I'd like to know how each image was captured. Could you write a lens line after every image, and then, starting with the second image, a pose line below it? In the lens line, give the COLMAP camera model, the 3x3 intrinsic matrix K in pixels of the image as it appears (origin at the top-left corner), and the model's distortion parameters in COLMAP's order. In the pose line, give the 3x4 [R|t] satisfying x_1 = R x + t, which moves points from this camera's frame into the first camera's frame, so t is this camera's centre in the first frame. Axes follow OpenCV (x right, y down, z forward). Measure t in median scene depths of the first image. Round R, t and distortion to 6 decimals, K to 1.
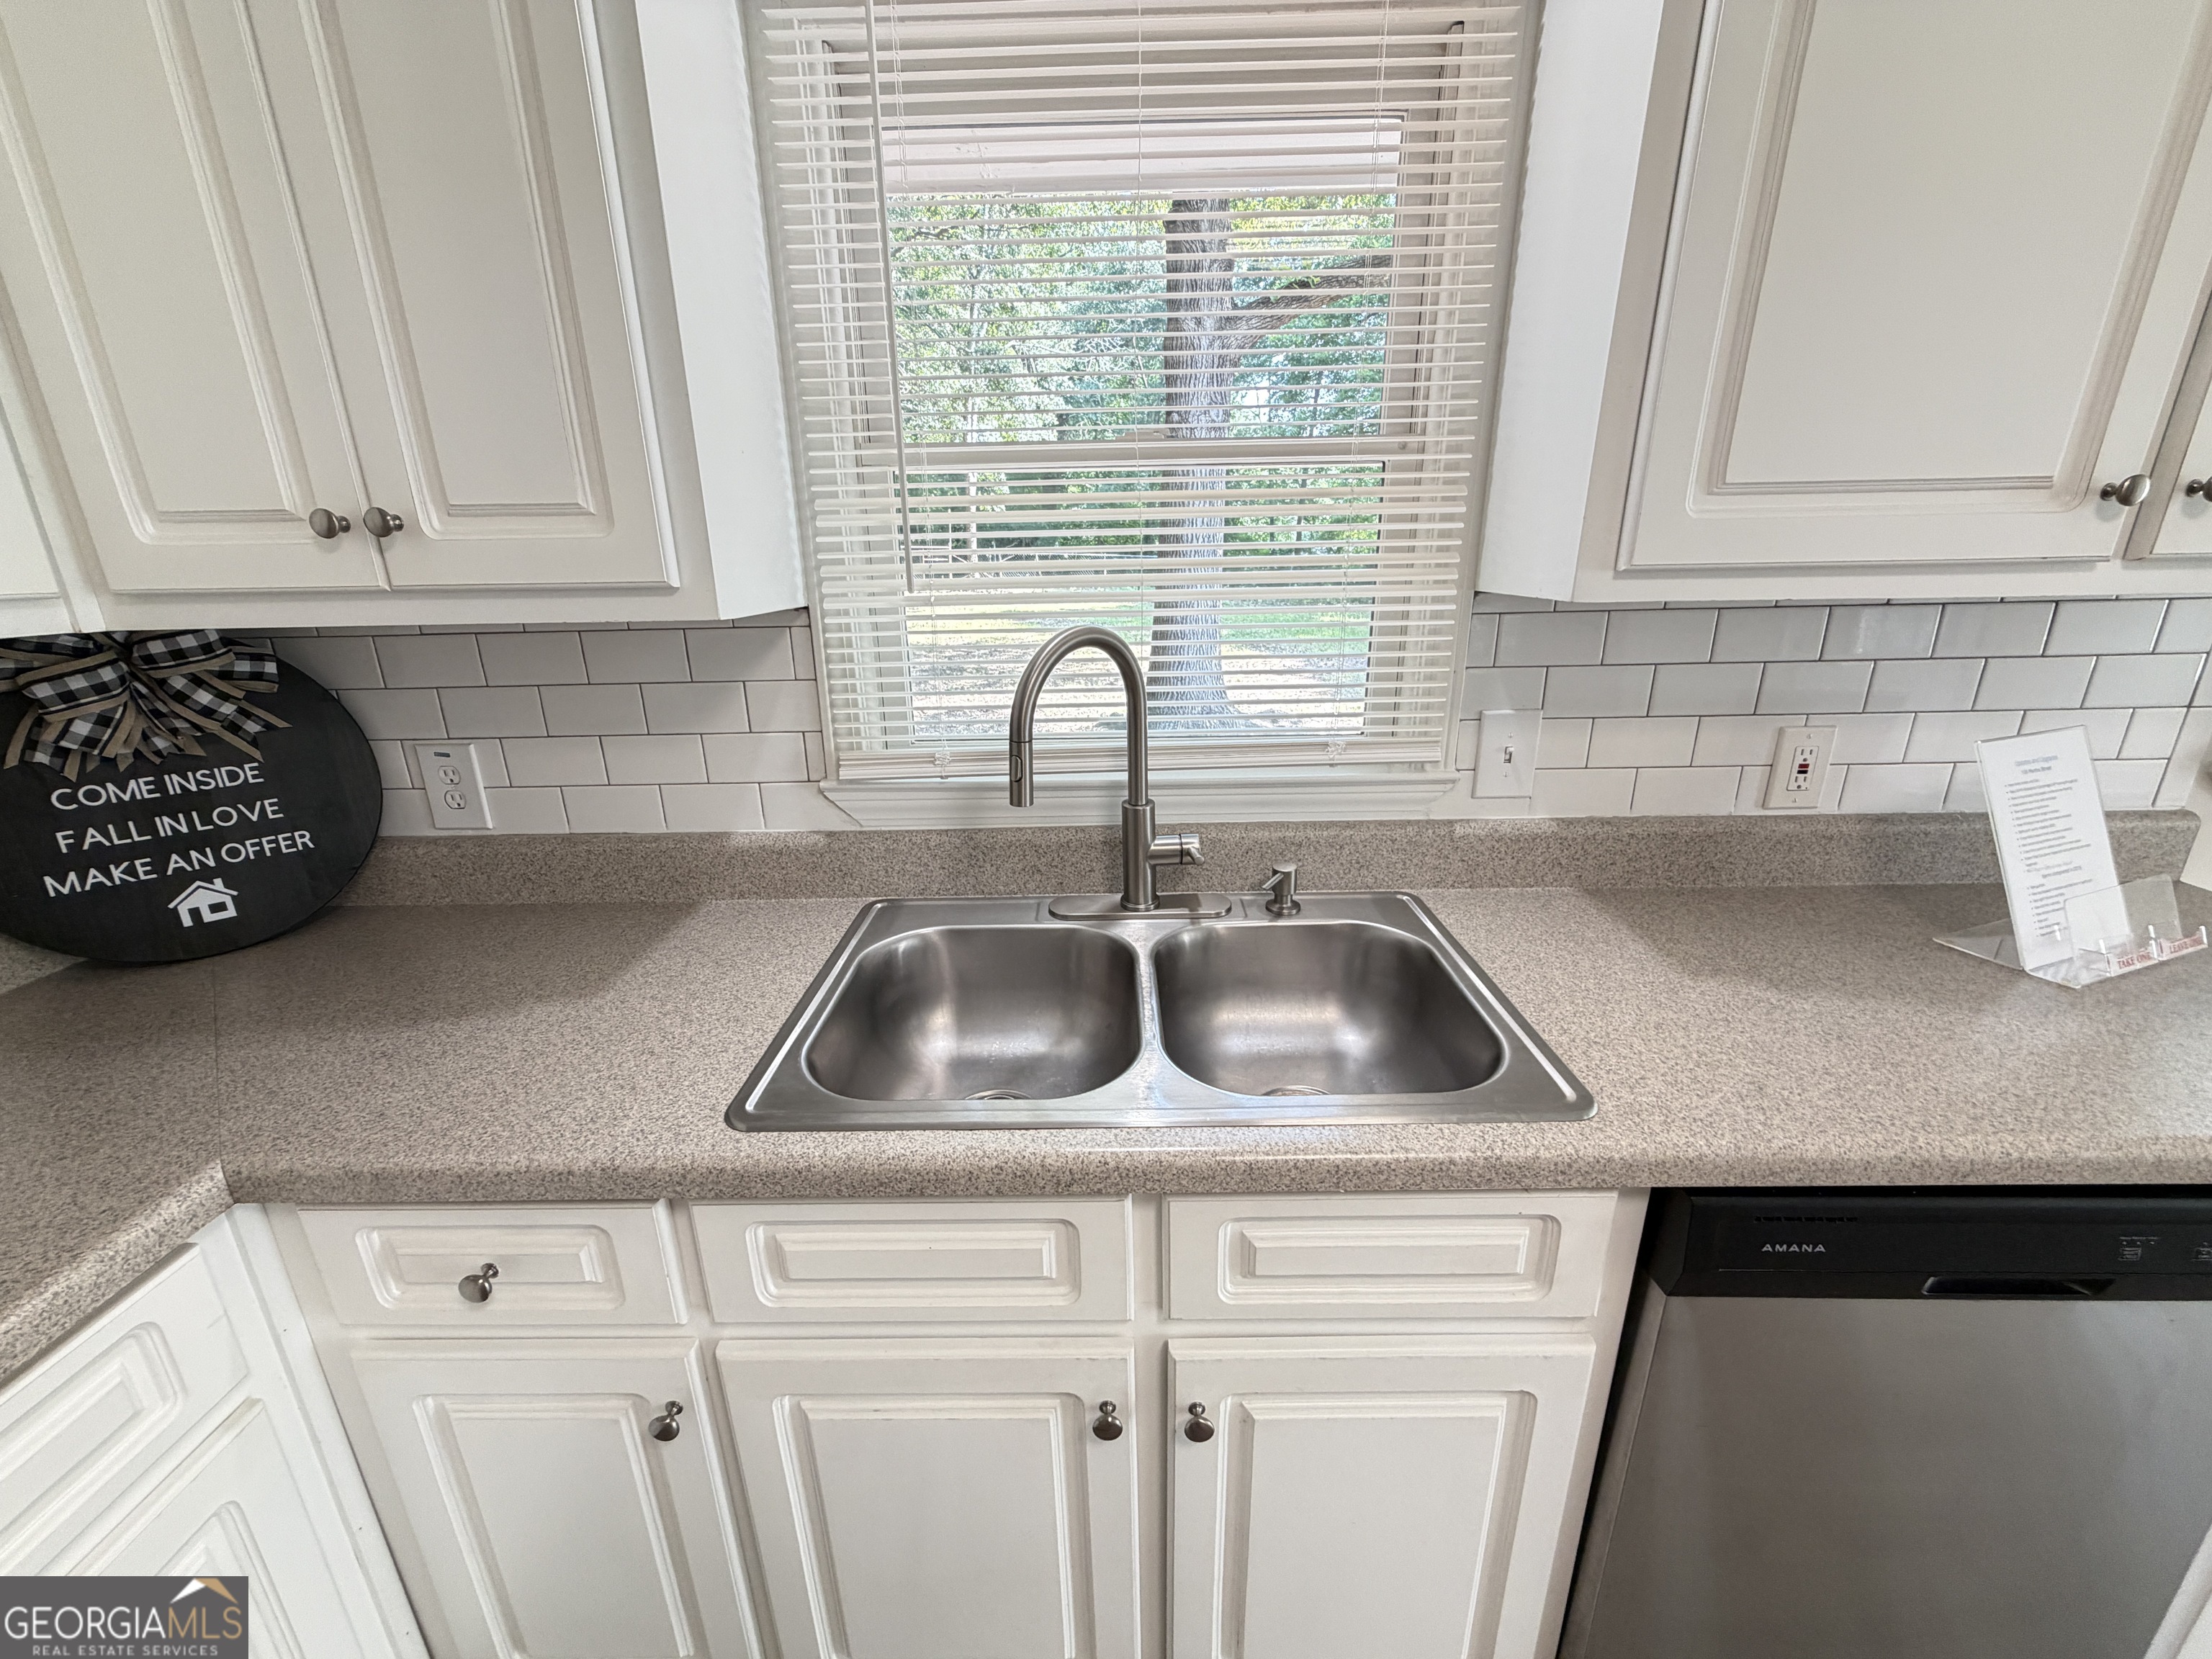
lens RADIAL K [[879.9, 0, 1097.9], [0, 879.9, 830.3], [0, 0, 1]] dist [-0.000830, 0.000243]
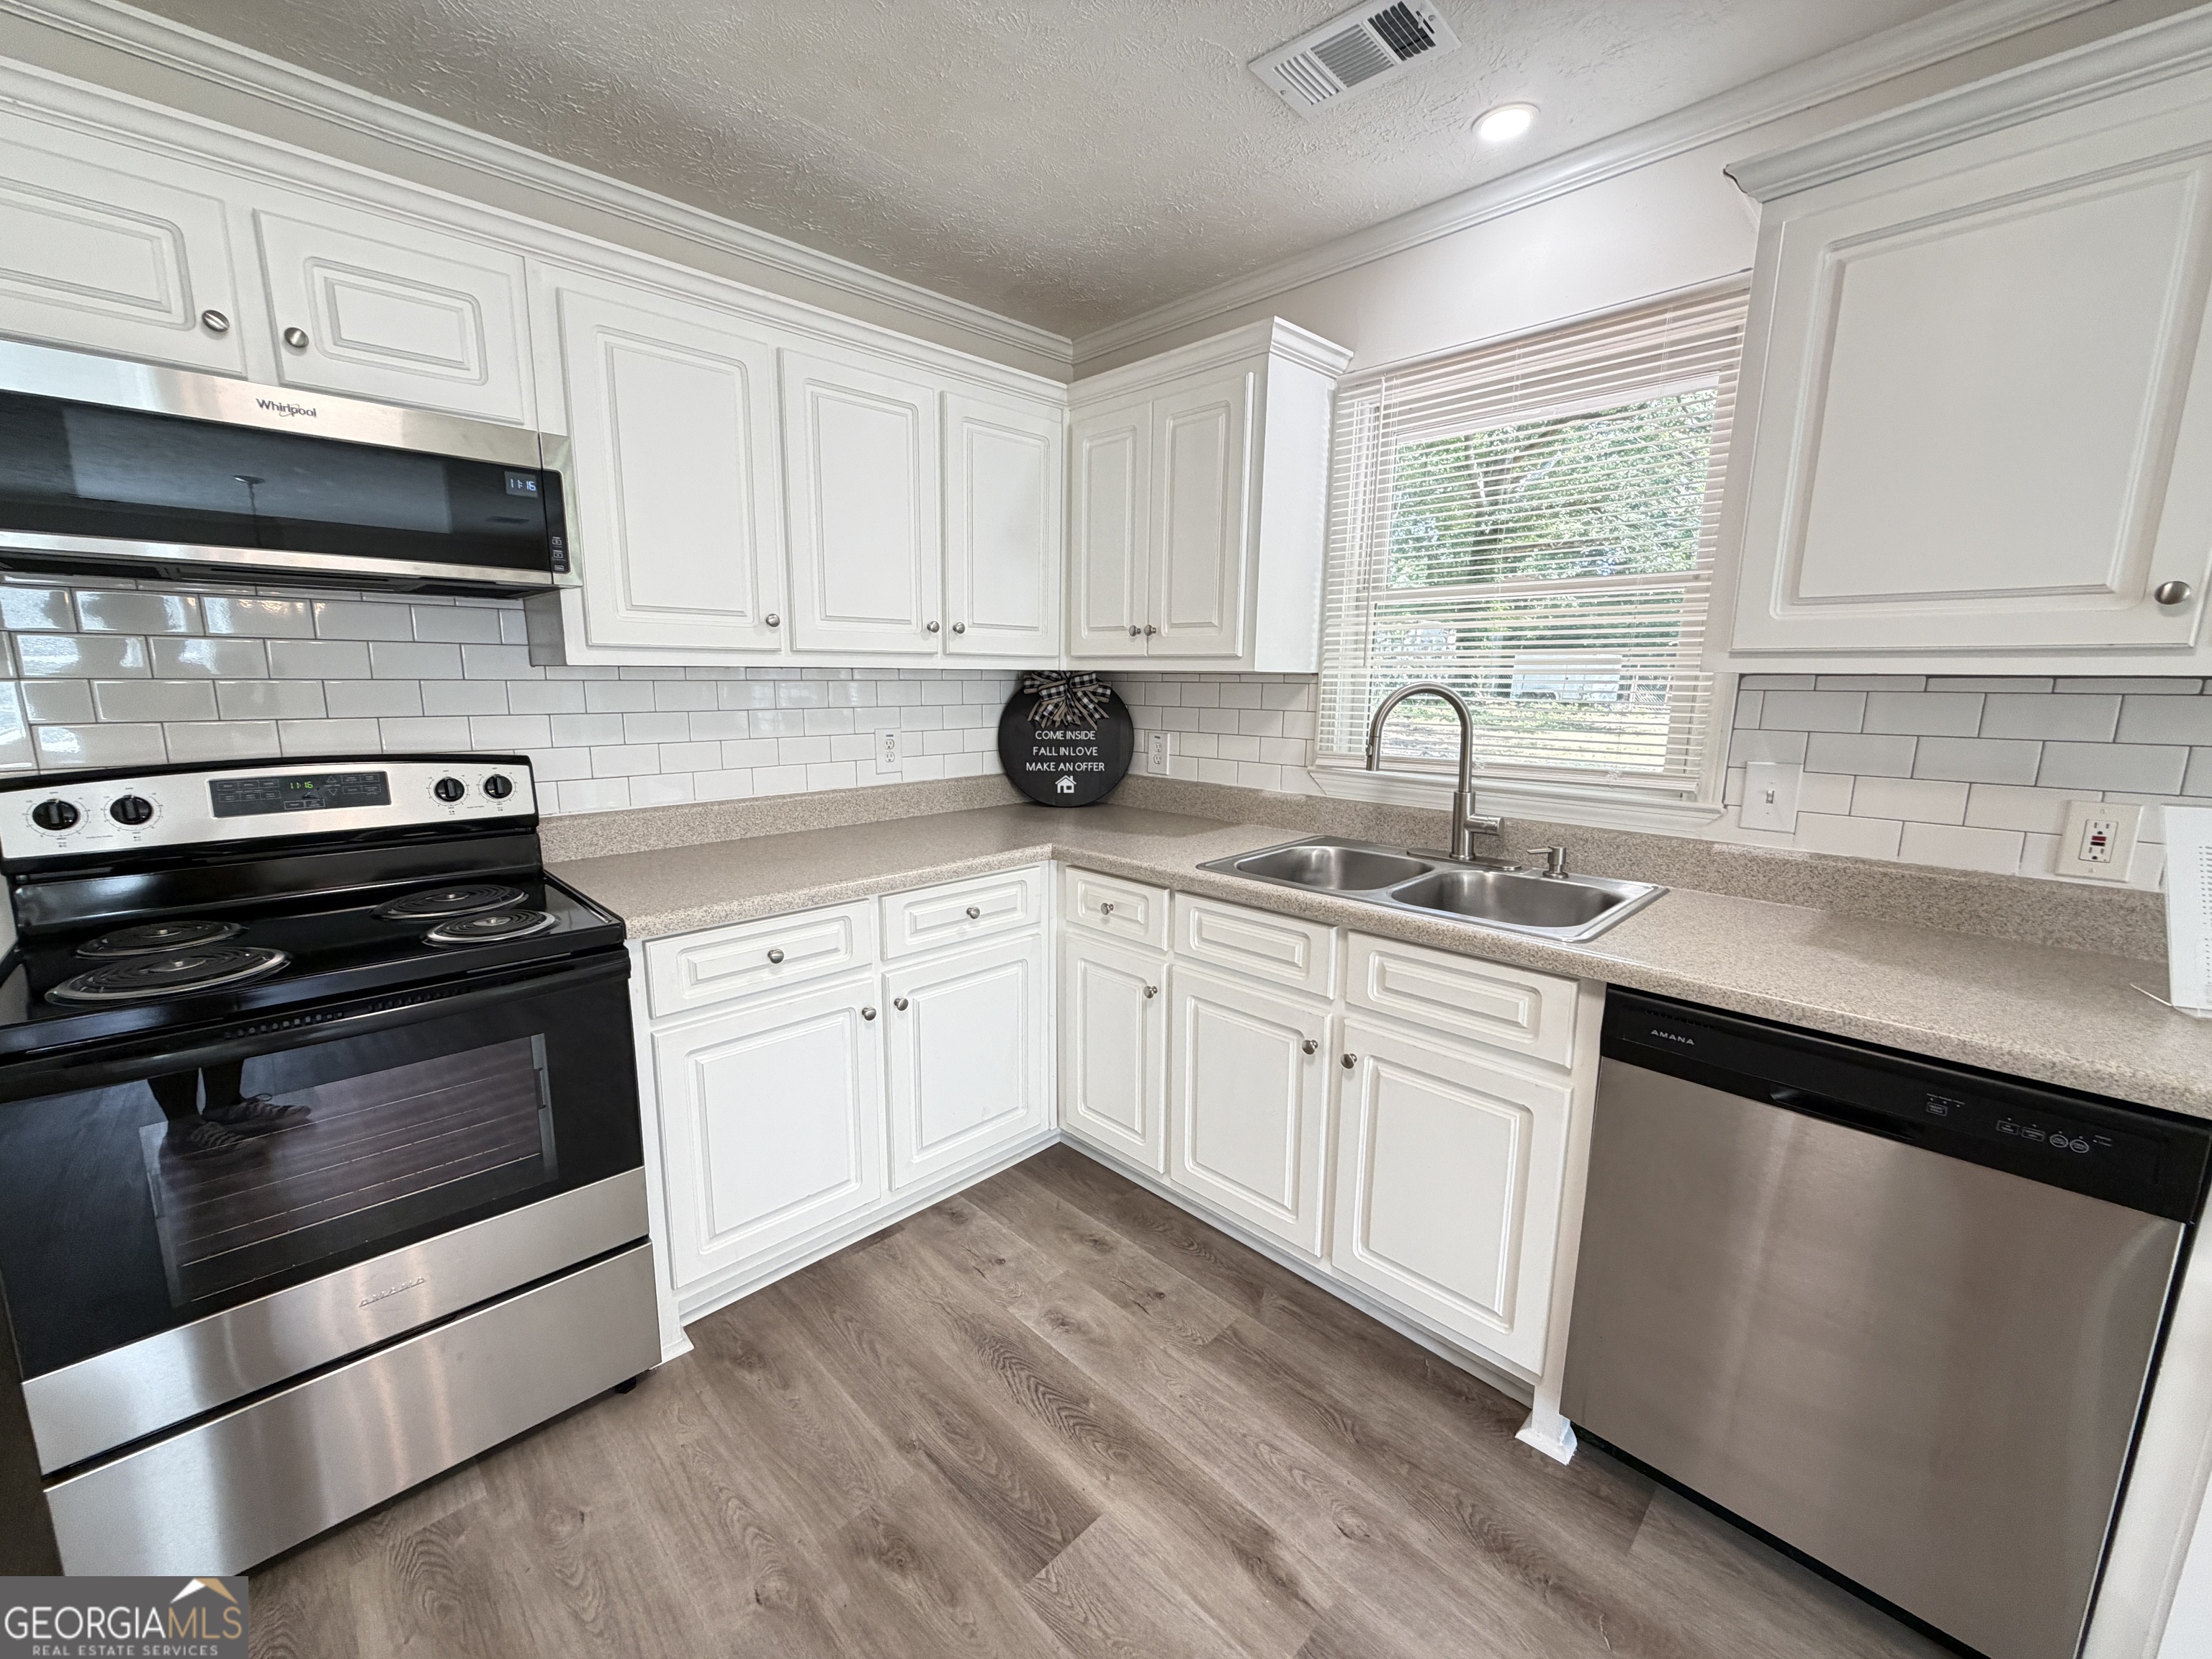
lens RADIAL K [[879.9, 0, 1097.9], [0, 879.9, 830.3], [0, 0, 1]] dist [-0.000830, 0.000243]
pose [[0.710127, 0.147313, -0.688490, 0.756840], [-0.234618, 0.971488, -0.034127, 0.276891], [0.663833, 0.185767, 0.724442, -0.693964]]
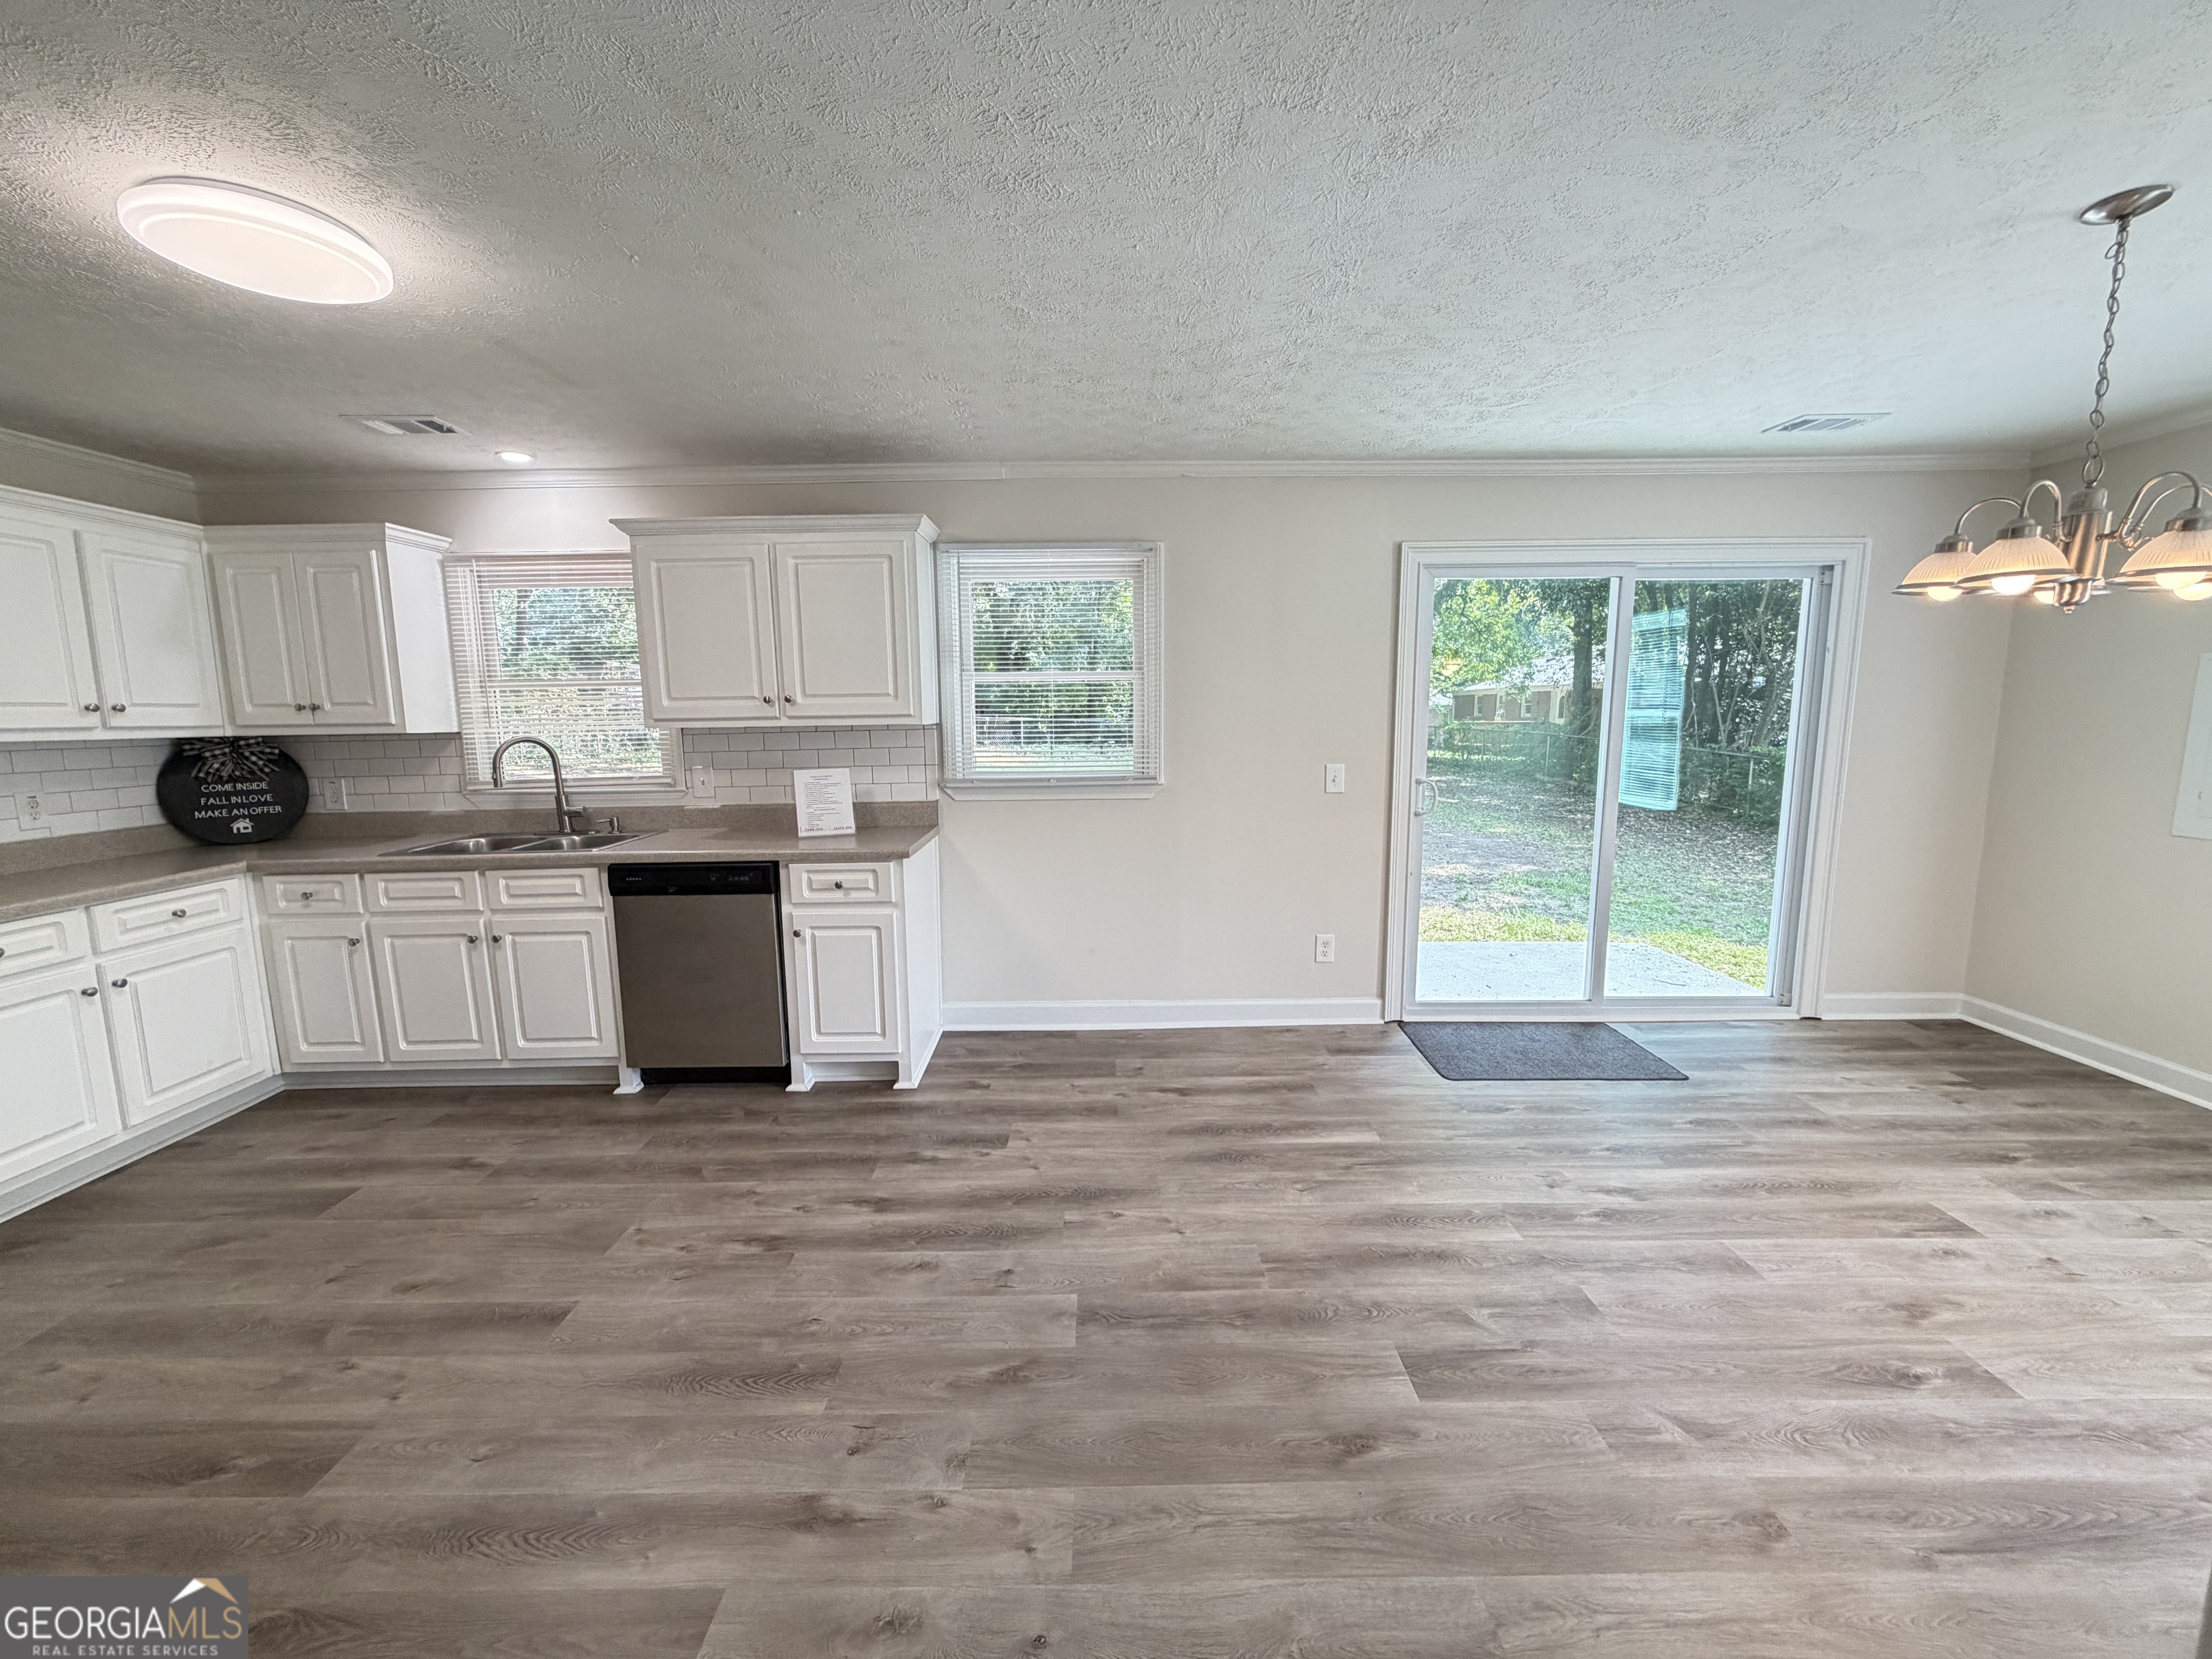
lens RADIAL K [[879.9, 0, 1097.9], [0, 879.9, 830.3], [0, 0, 1]] dist [-0.000830, 0.000243]
pose [[0.999910, -0.000535, 0.013438, 1.967468], [0.002894, 0.984357, -0.176160, 0.665499], [-0.013134, 0.176183, 0.984270, -2.098591]]
